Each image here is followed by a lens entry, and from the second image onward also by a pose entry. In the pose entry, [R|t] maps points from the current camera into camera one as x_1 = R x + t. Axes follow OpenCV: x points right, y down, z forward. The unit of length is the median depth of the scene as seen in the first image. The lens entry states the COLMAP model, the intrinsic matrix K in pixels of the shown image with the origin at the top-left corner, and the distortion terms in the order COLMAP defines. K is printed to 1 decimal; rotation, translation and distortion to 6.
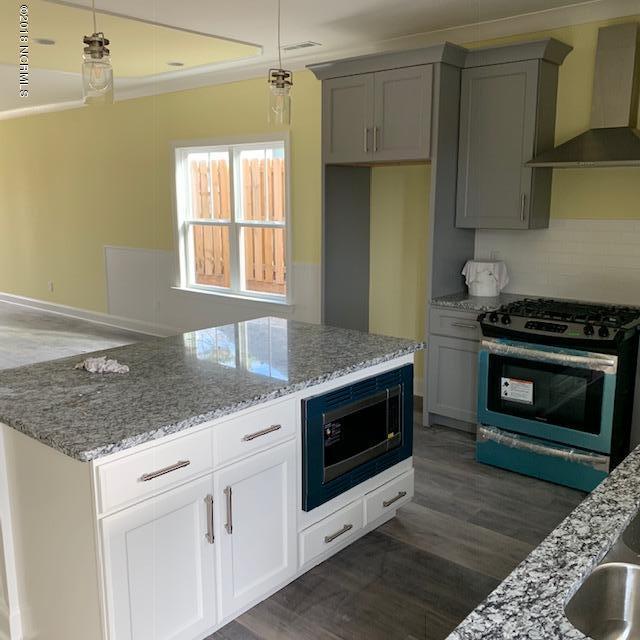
lens RADIAL K [[655.1, 0, 317.8], [0, 655.1, 318.0], [0, 0, 1]] dist [0.079041, -0.178716]
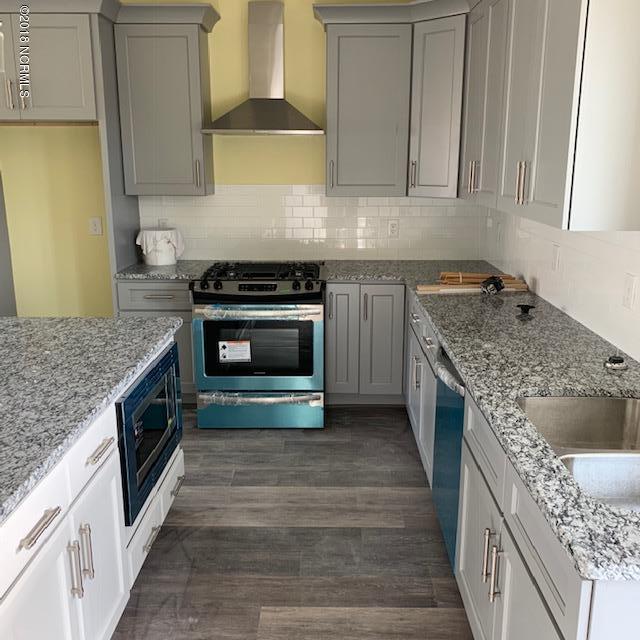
lens RADIAL K [[655.1, 0, 317.8], [0, 655.1, 318.0], [0, 0, 1]] dist [0.079041, -0.178716]
pose [[0.761716, -0.148503, 0.630663, -0.244012], [0.115003, 0.988911, 0.093960, -0.024753], [-0.637623, 0.000957, 0.770348, 0.117204]]
